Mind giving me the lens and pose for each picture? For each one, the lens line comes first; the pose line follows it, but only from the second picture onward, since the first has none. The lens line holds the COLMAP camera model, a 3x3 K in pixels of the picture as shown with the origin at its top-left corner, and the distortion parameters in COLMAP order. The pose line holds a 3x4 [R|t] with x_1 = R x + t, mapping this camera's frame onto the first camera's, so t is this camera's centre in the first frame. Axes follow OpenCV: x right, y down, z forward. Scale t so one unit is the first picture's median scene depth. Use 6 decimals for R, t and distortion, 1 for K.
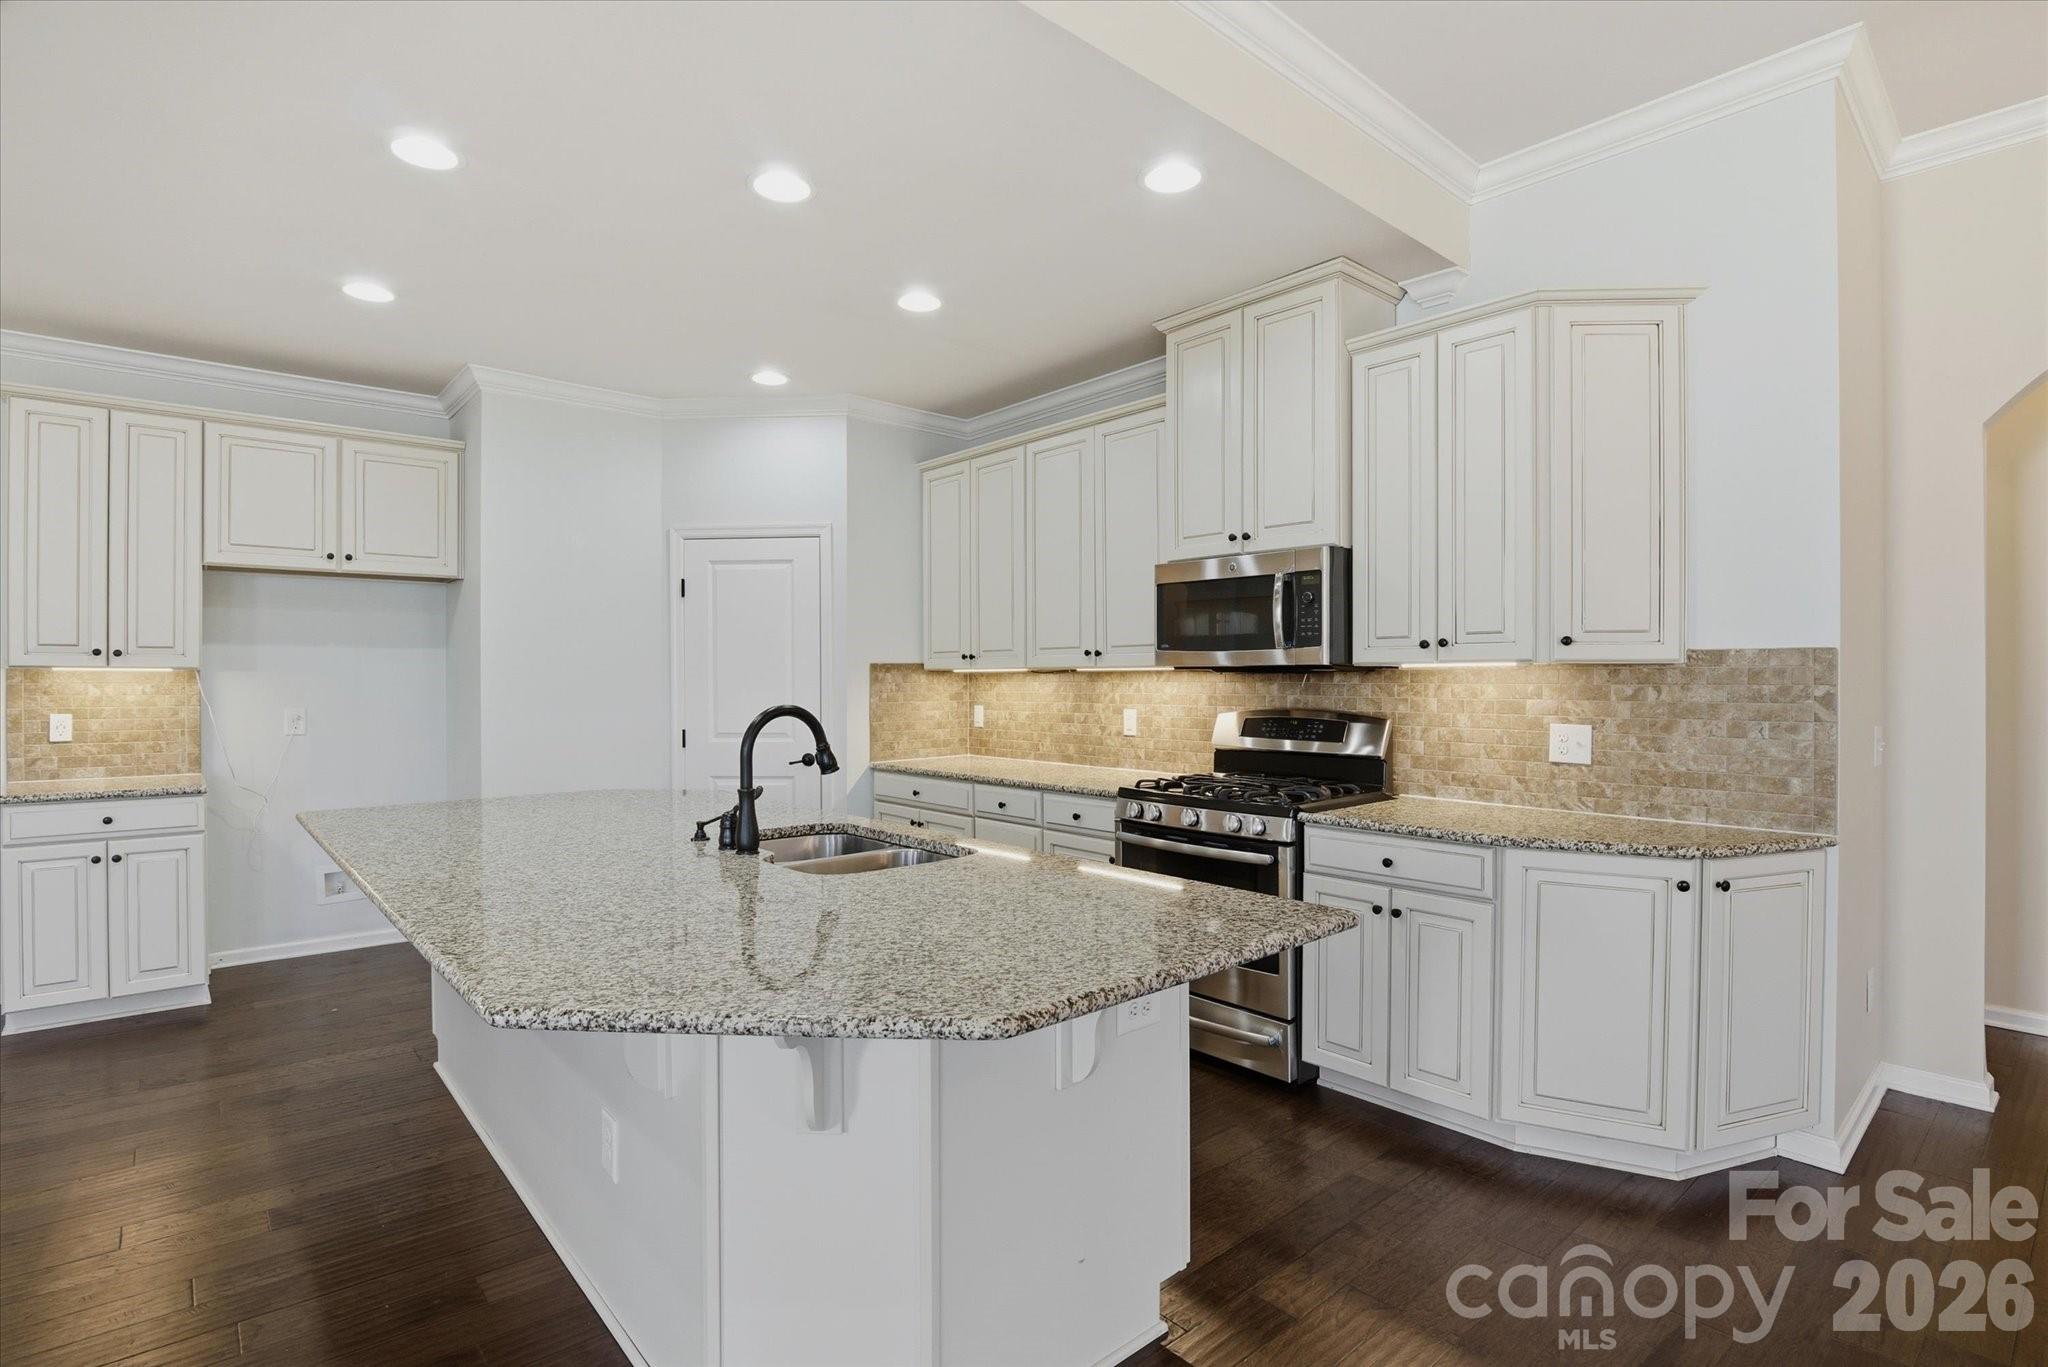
lens RADIAL K [[992.7, 0, 1015.4], [0, 992.7, 682.9], [0, 0, 1]] dist [-0.023819, -0.000236]
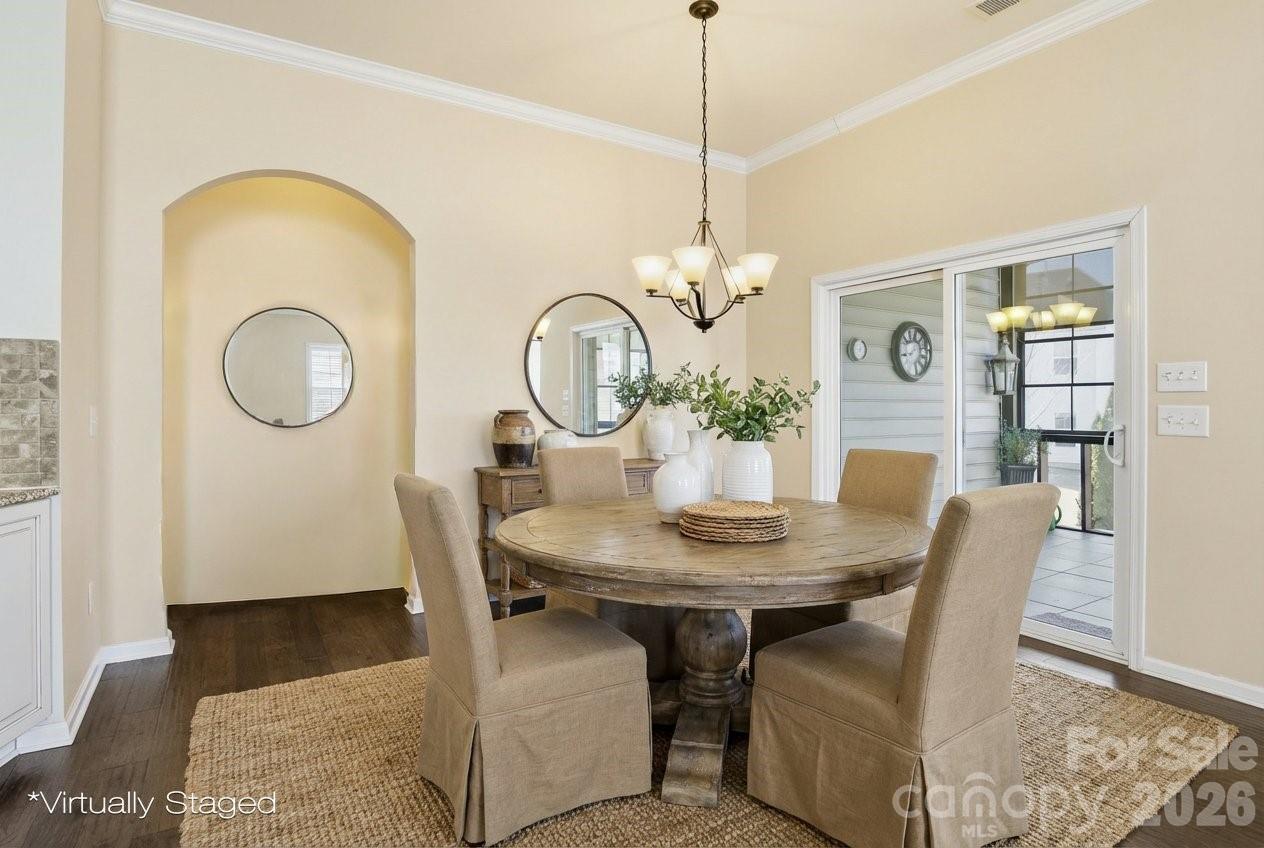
lens RADIAL K [[640.0, 0, 628.2], [0, 640.0, 403.3], [0, 0, 1]] dist [-0.023805, -0.000007]
pose [[0.153943, 0.001144, 0.988079, 0.105002], [0.003251, 0.999993, -0.001664, 0.038542], [-0.988074, 0.003468, 0.153938, 0.097140]]
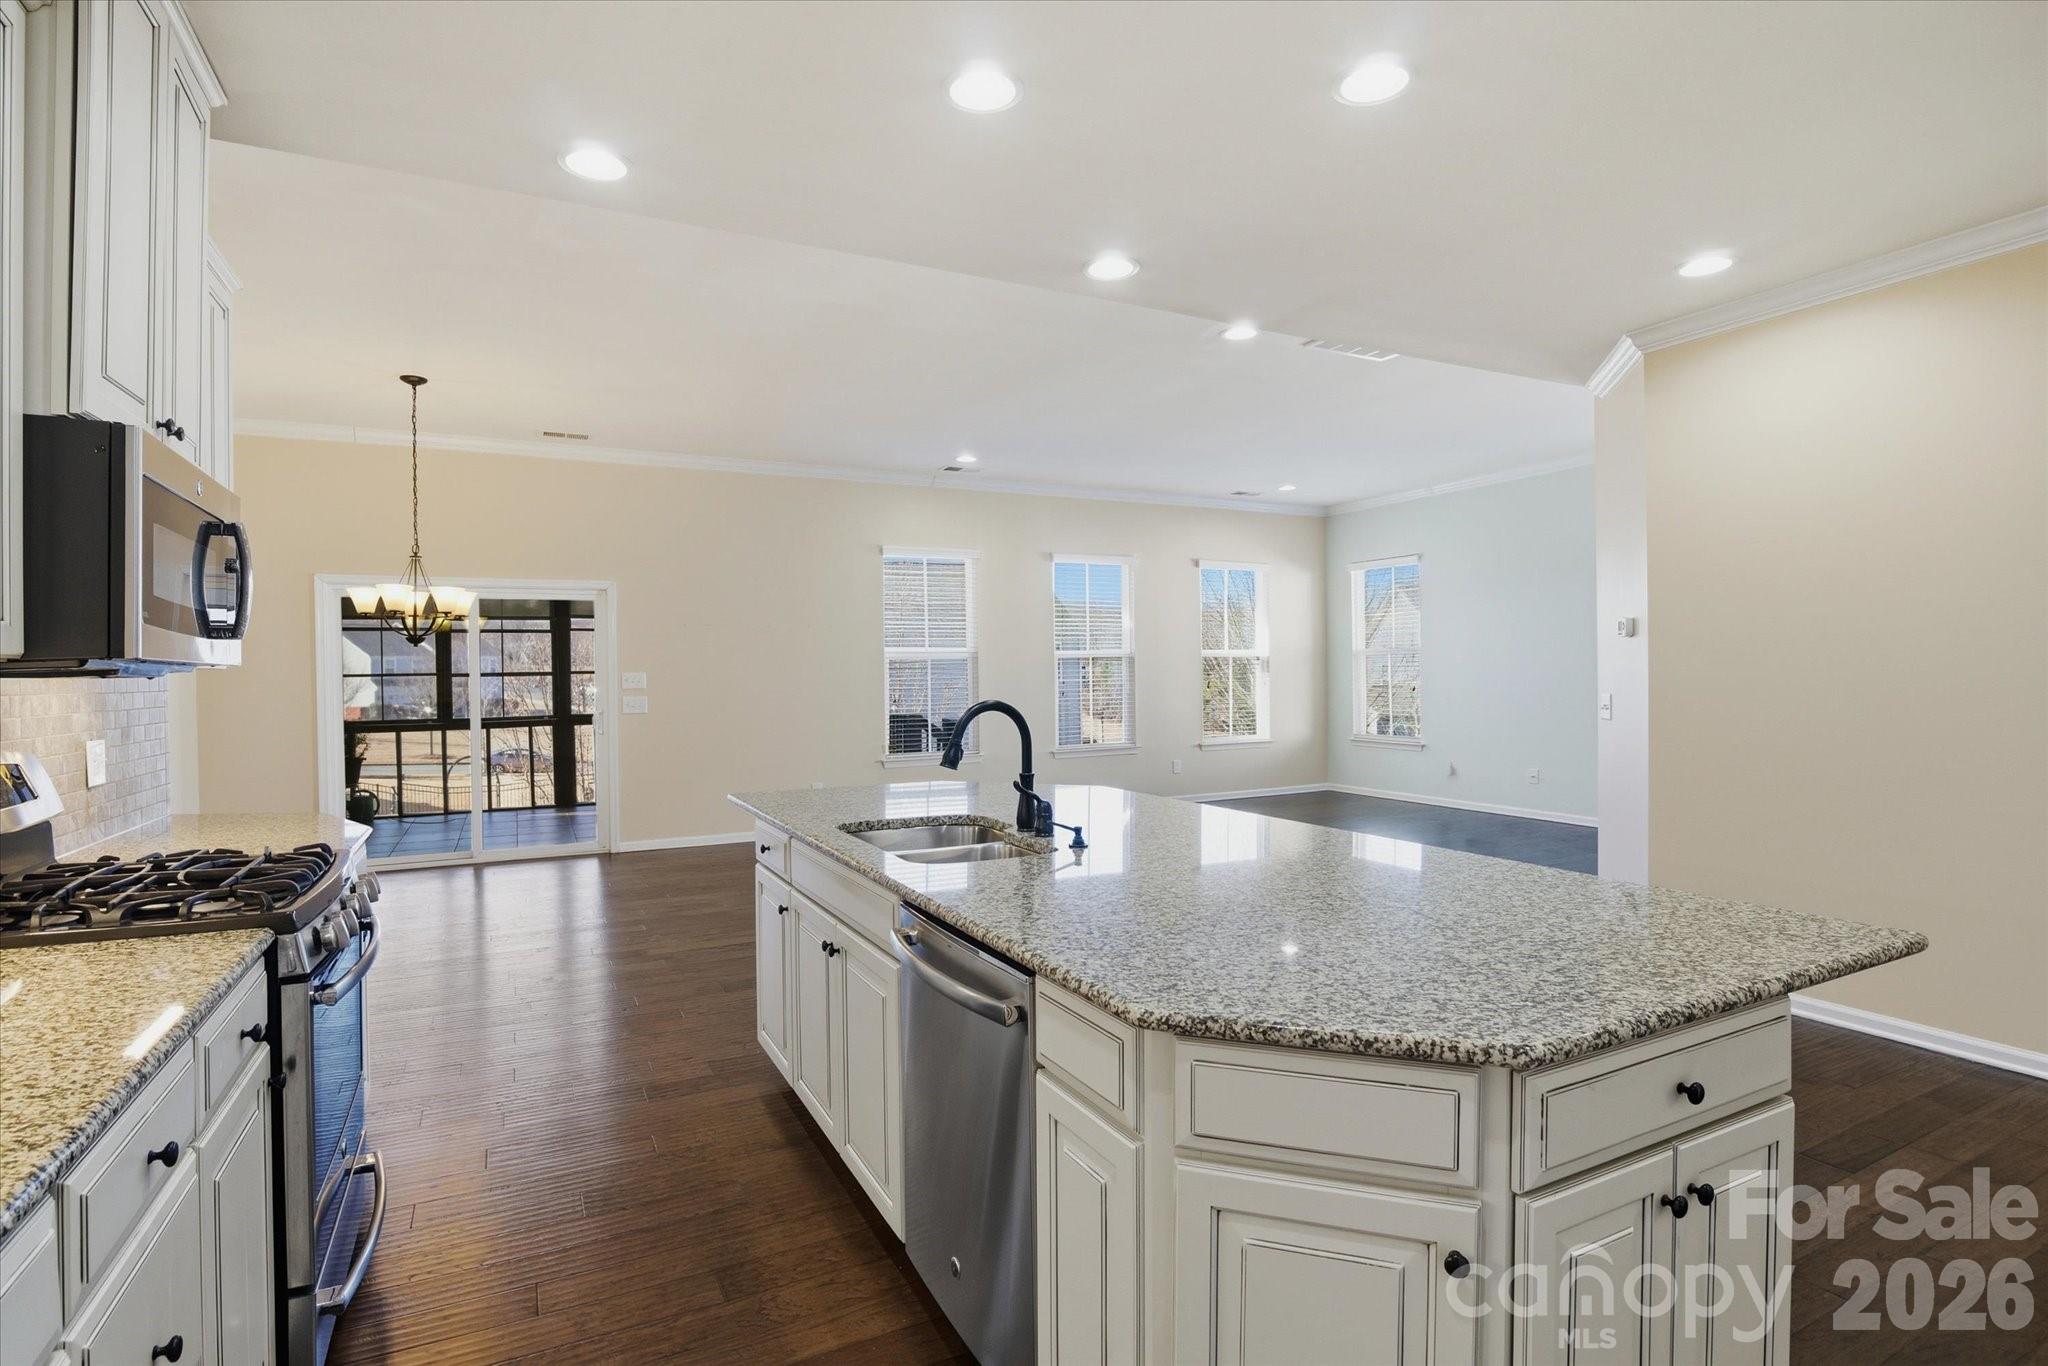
lens RADIAL K [[1003.0, 0, 1012.0], [0, 1003.0, 672.7], [0, 0, 1]] dist [-0.022092, -0.000906]
pose [[-0.965880, 0.017811, 0.258378, -0.369647], [0.020054, 0.999781, 0.006046, -0.009714], [-0.258214, 0.011021, -0.966025, 1.450511]]
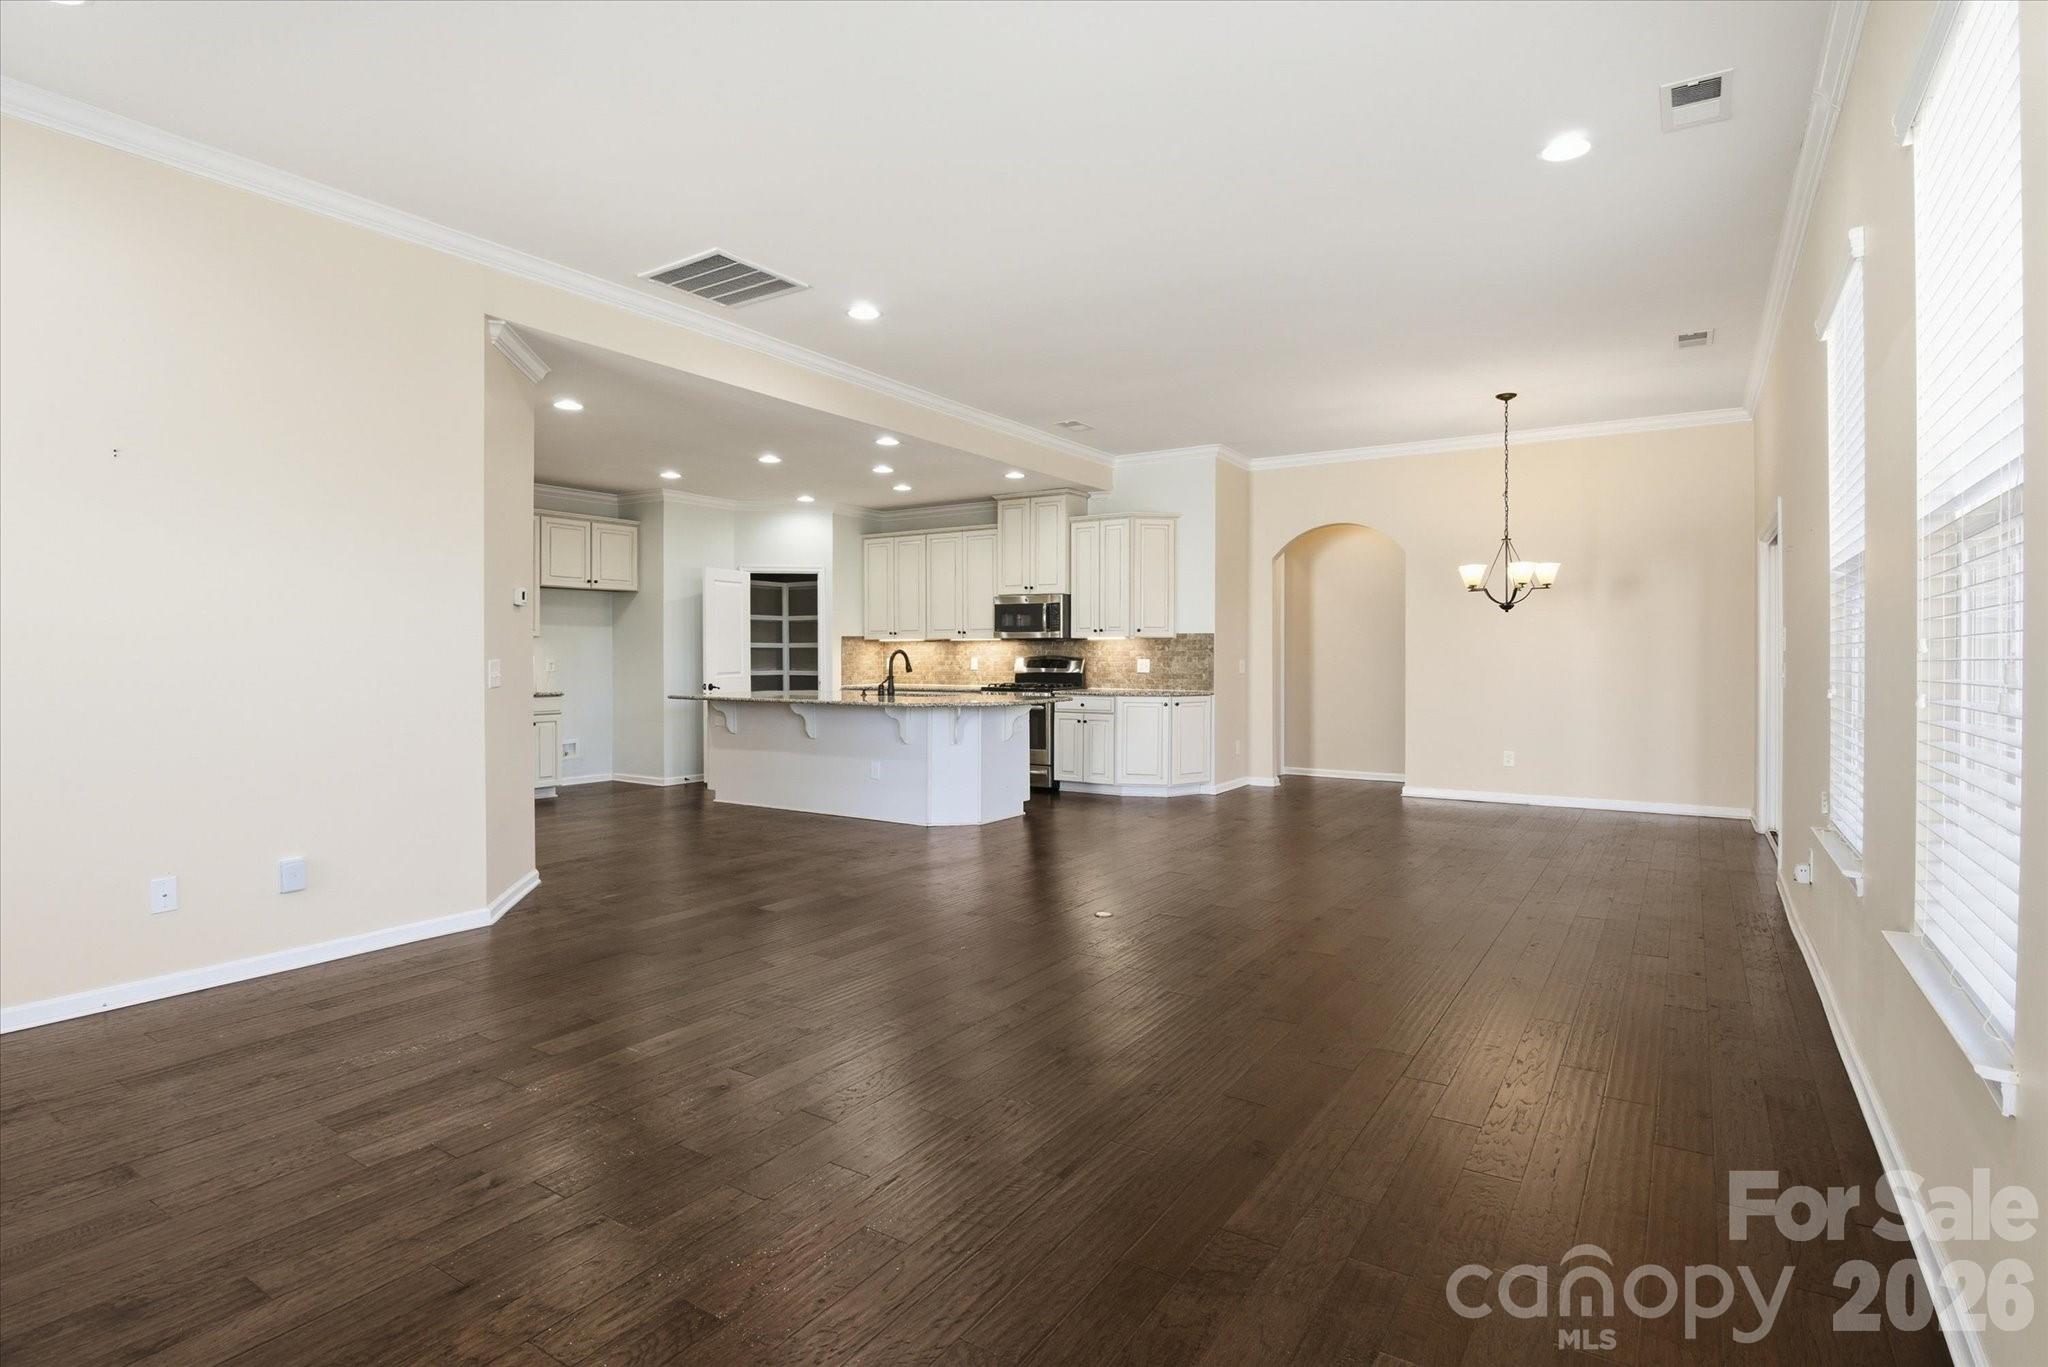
lens RADIAL K [[1036.9, 0, 1017.9], [0, 1036.9, 650.0], [0, 0, 1]] dist [-0.023805, -0.000007]
pose [[0.961563, 0.002307, 0.274576, -0.552499], [-0.000210, 0.999971, -0.007667, 0.034666], [-0.274585, 0.007314, 0.961535, -1.614106]]
